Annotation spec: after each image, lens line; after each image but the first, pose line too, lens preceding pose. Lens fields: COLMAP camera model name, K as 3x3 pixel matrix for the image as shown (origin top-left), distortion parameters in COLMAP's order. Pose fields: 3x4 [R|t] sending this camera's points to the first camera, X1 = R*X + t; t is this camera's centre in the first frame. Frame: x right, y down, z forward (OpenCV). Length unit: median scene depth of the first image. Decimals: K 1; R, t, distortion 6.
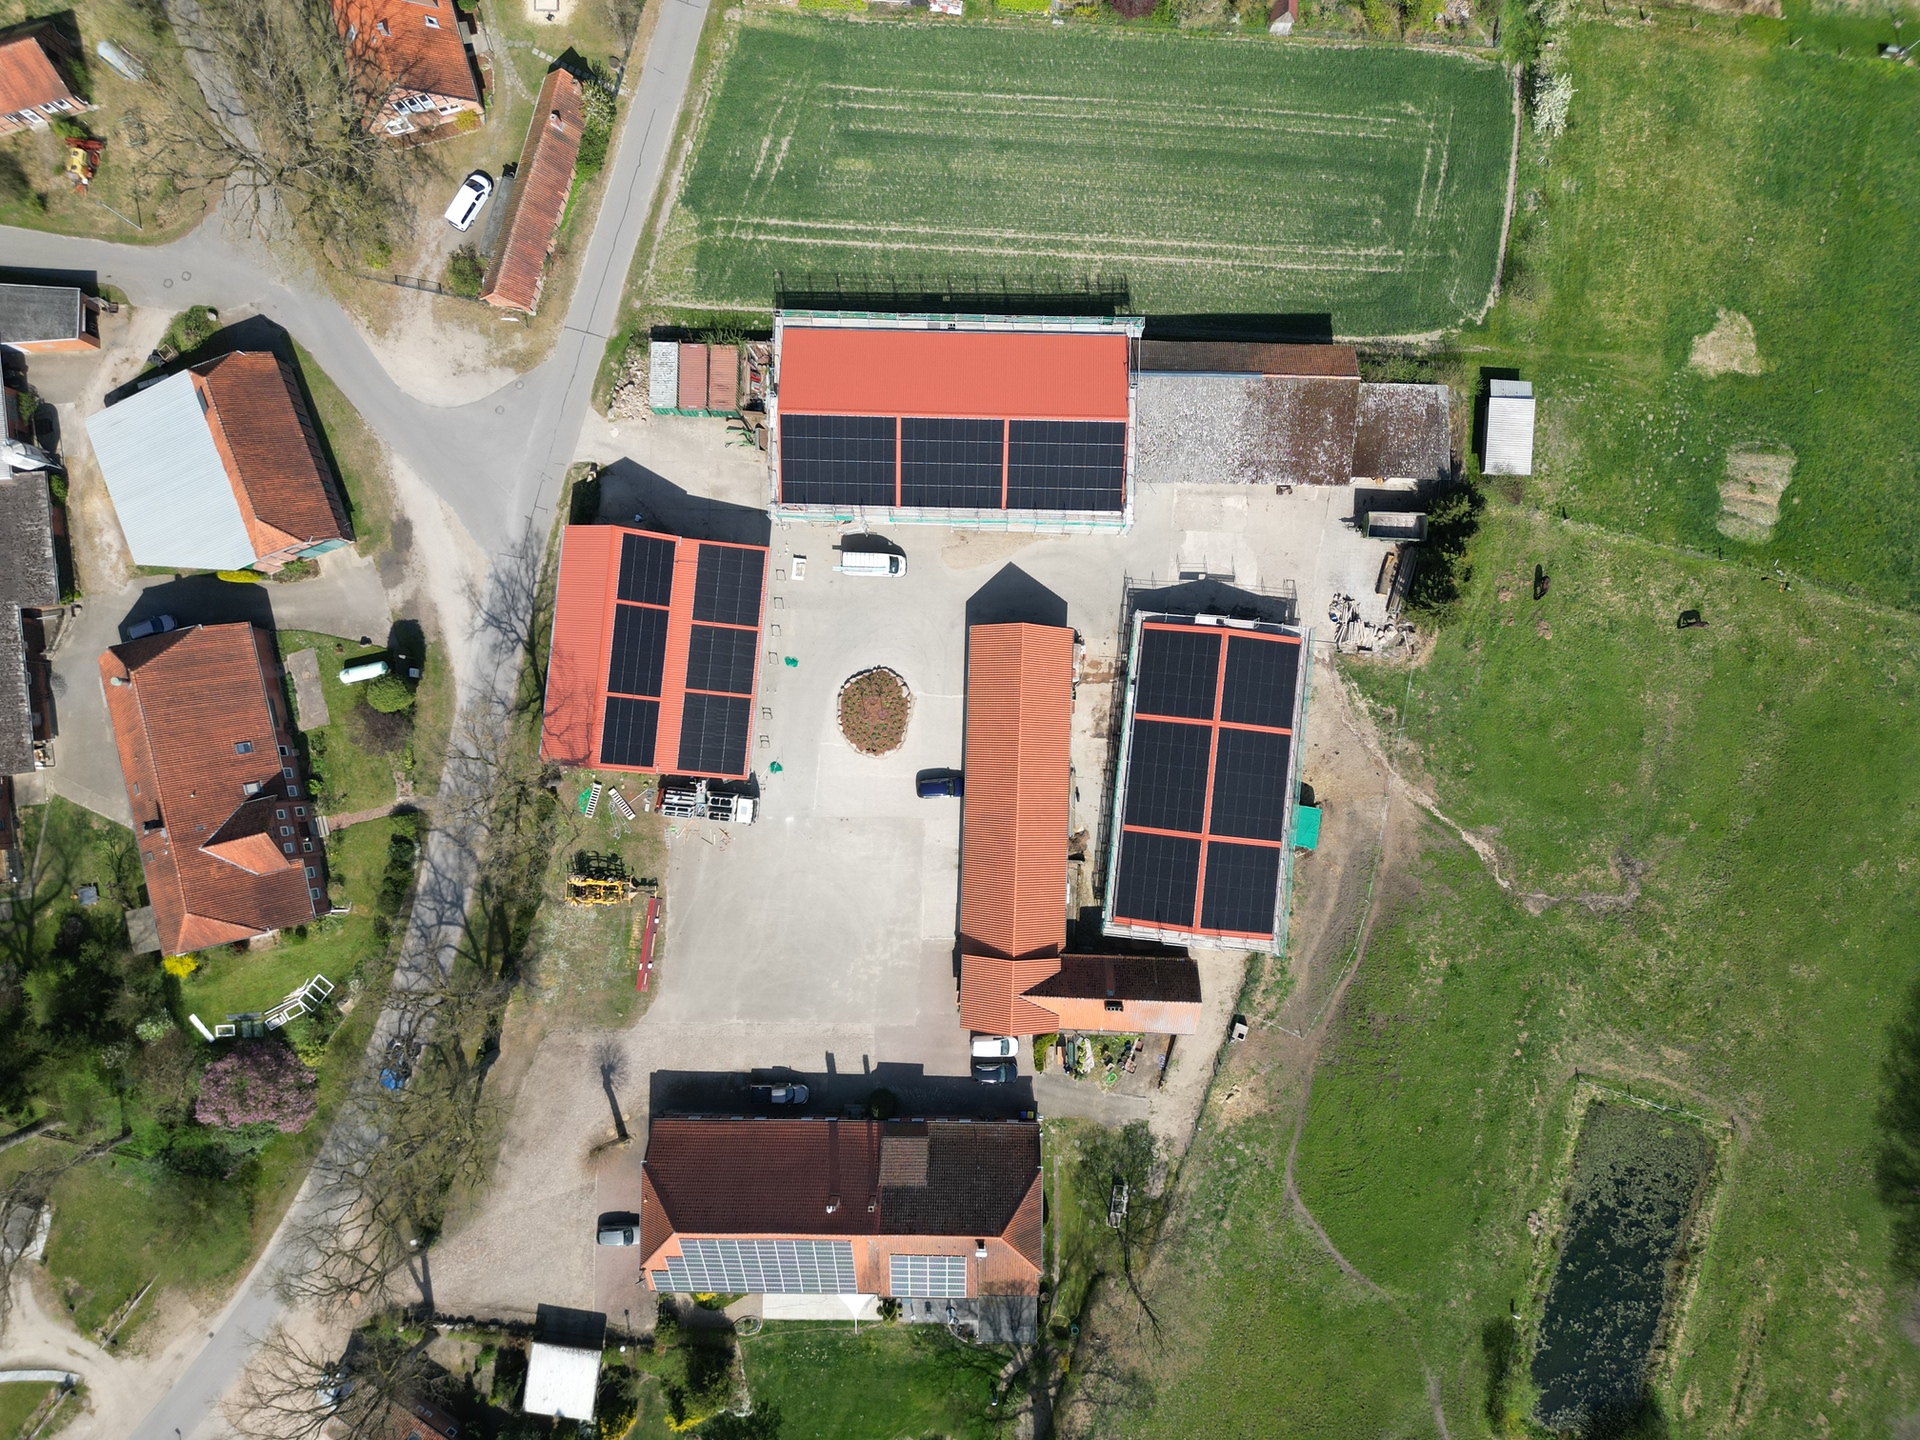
lens RADIAL K [[1372.8, 0, 960.0], [0, 1372.8, 720.0], [0, 0, 1]] dist [0.106790, -0.181068]
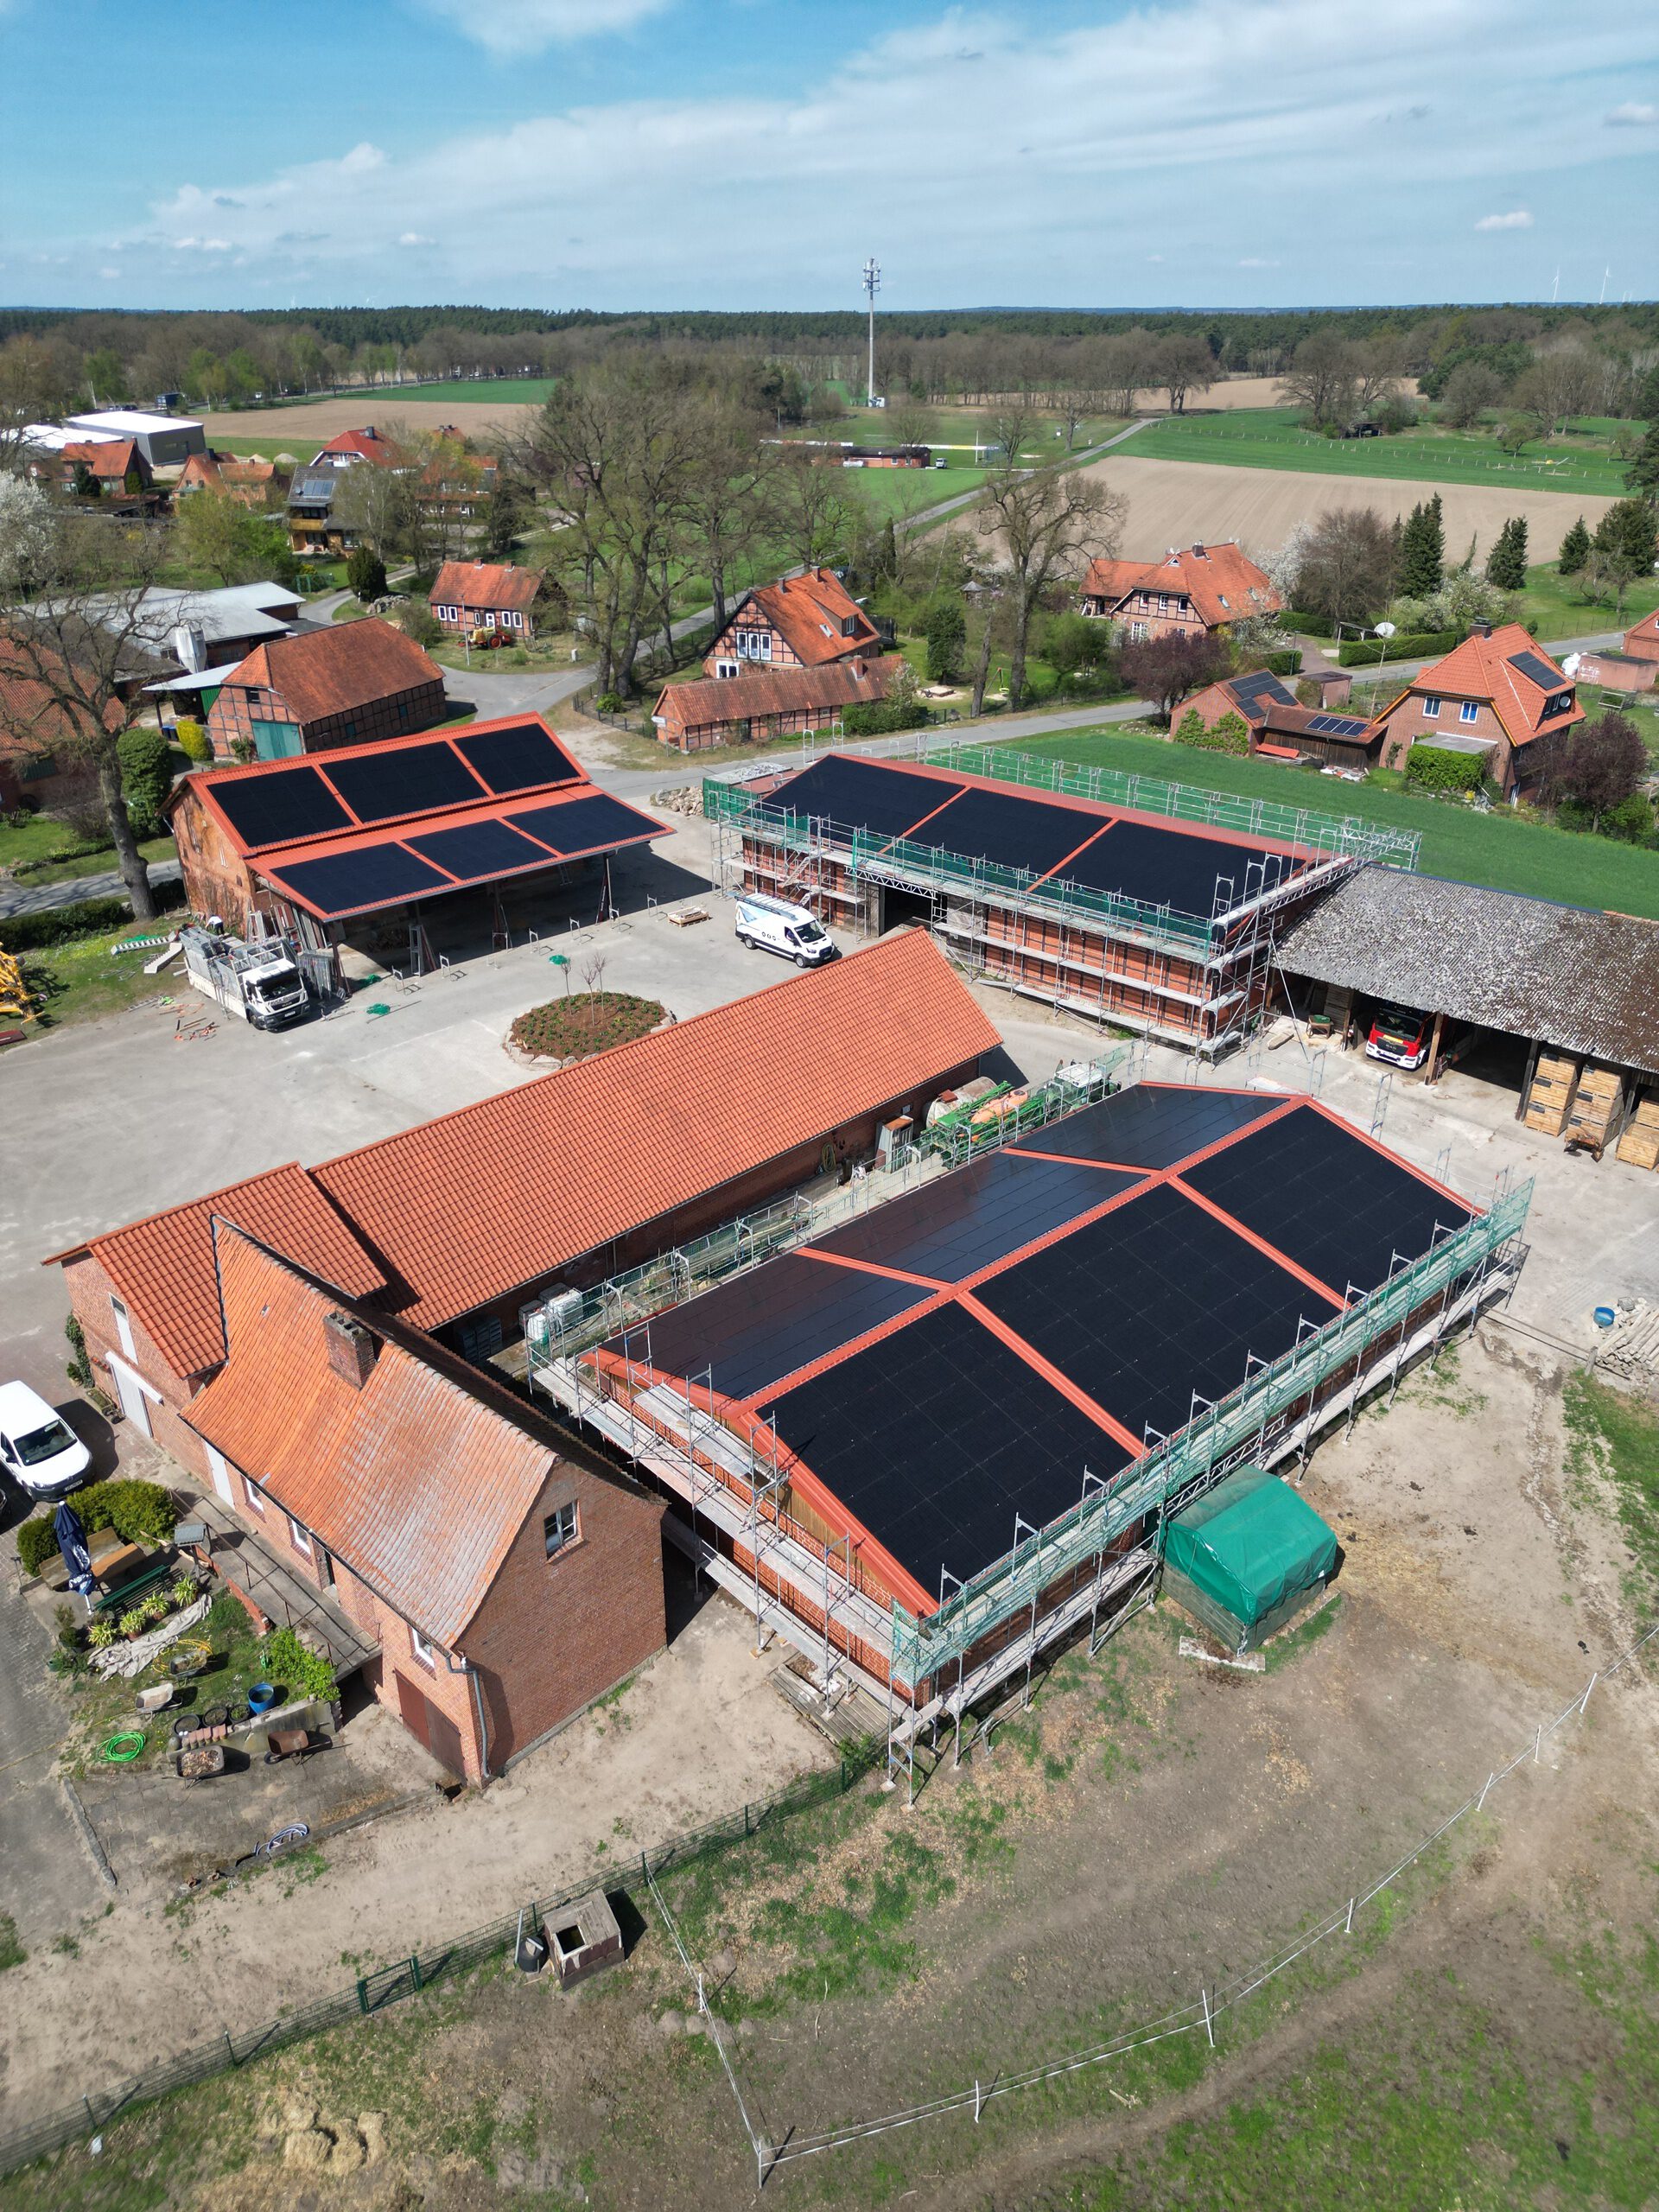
lens RADIAL K [[1546.2, 0, 829.5], [0, 1546.2, 1106.0], [0, 0, 1]] dist [0.074507, -0.070969]
pose [[0.752080, 0.307335, -0.583028, 0.342588], [-0.658892, 0.371256, -0.654240, 0.316826], [0.015382, 0.876193, 0.481715, 0.747232]]
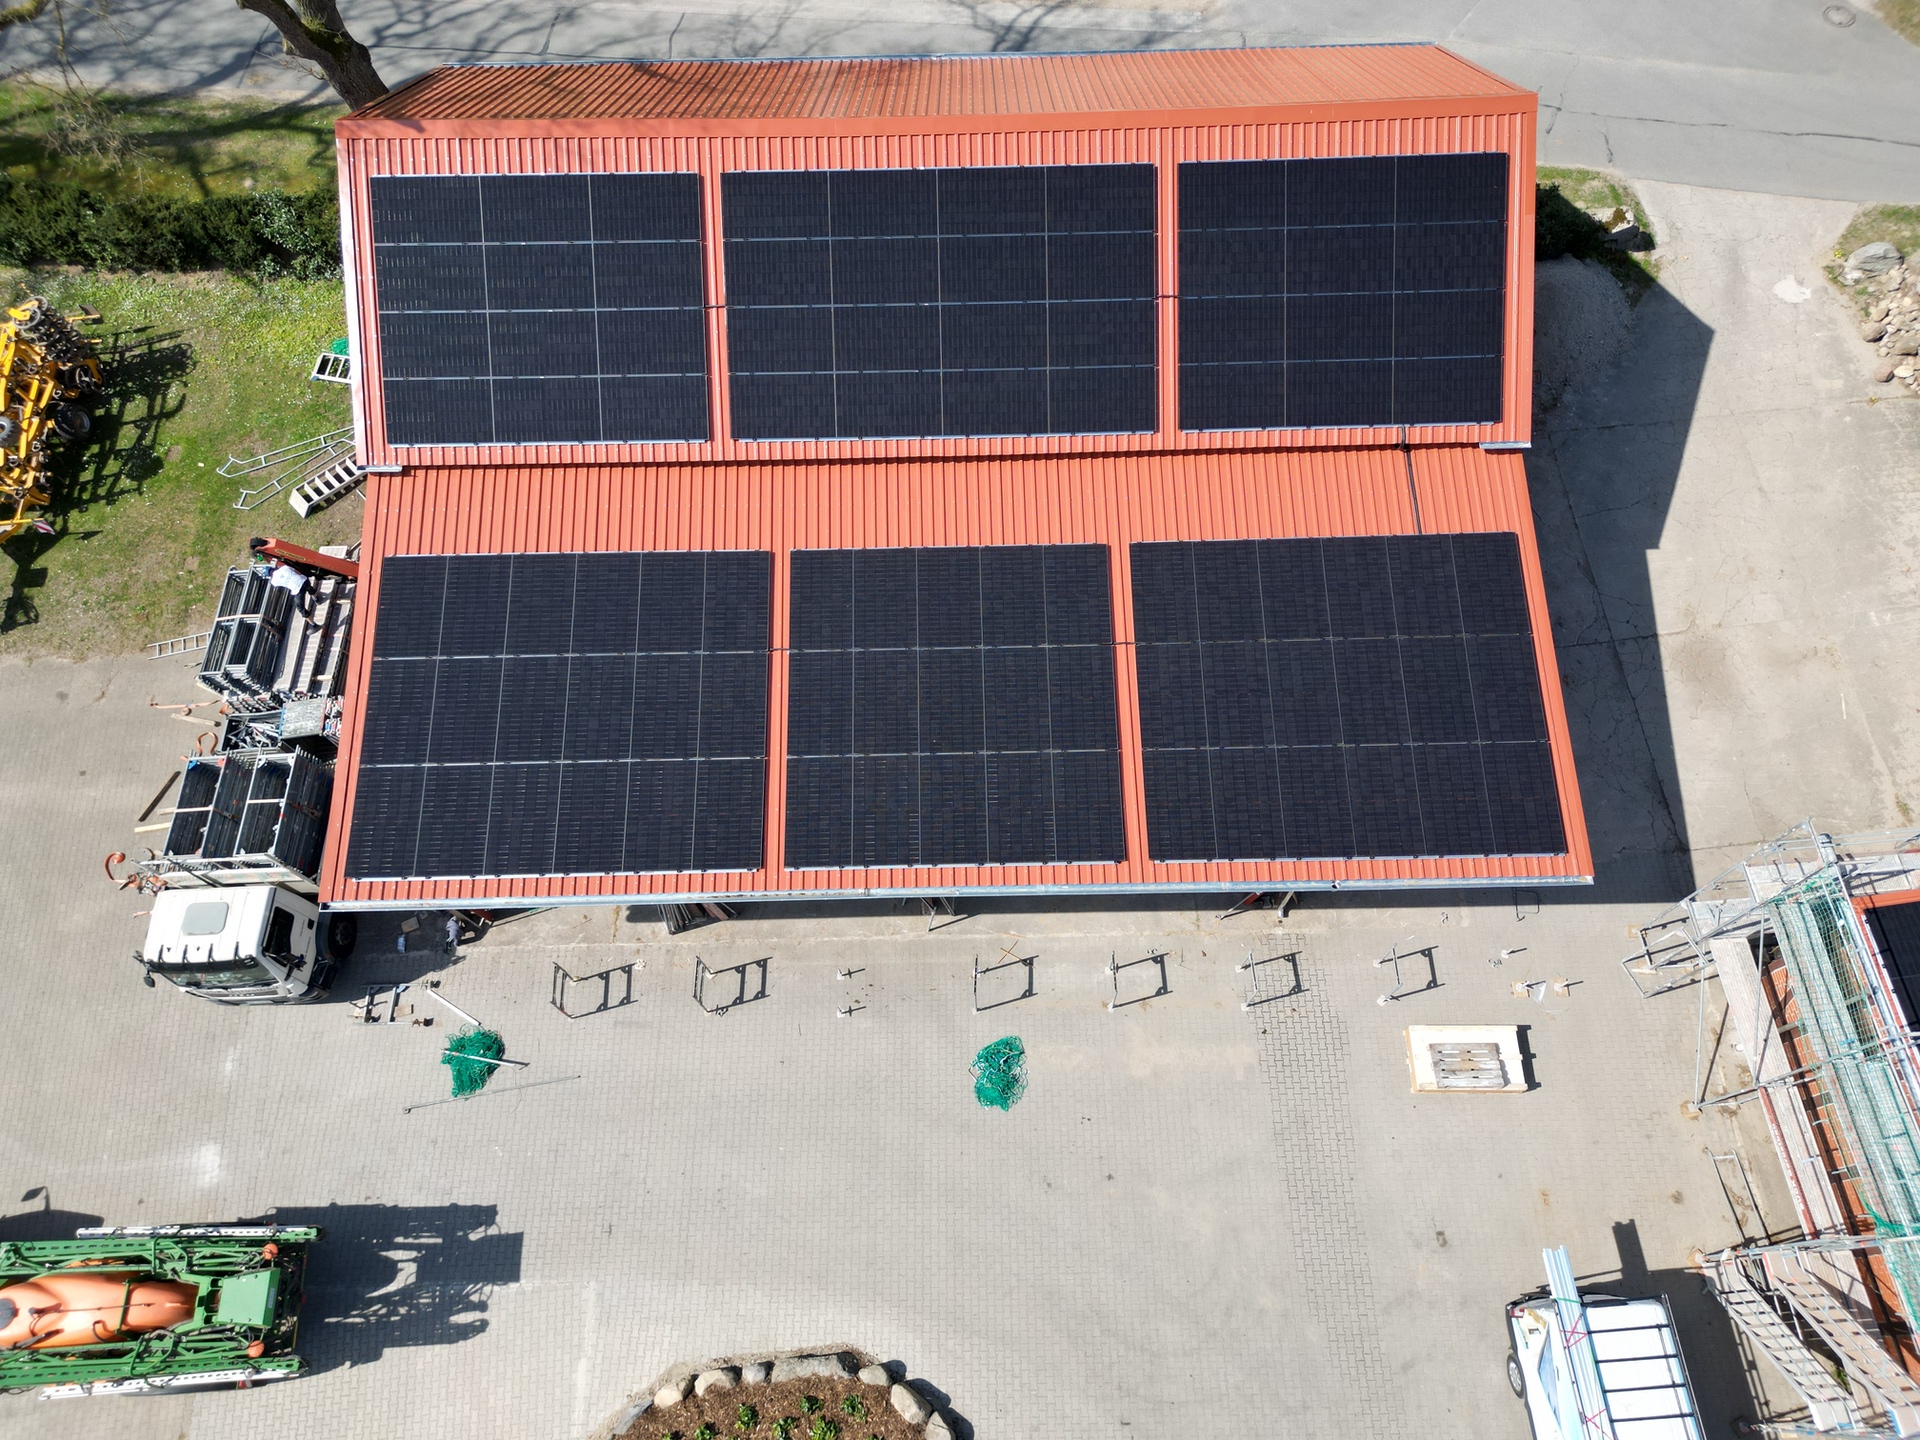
lens RADIAL K [[1342.0, 0, 965.6], [0, 1342.0, 715.4], [0, 0, 1]] dist [0.074507, -0.070969]
pose [[0.111598, 0.903824, -0.413096, -0.088448], [-0.992771, 0.119878, -0.005912, -0.042478], [0.044178, 0.410769, 0.910669, 0.793237]]
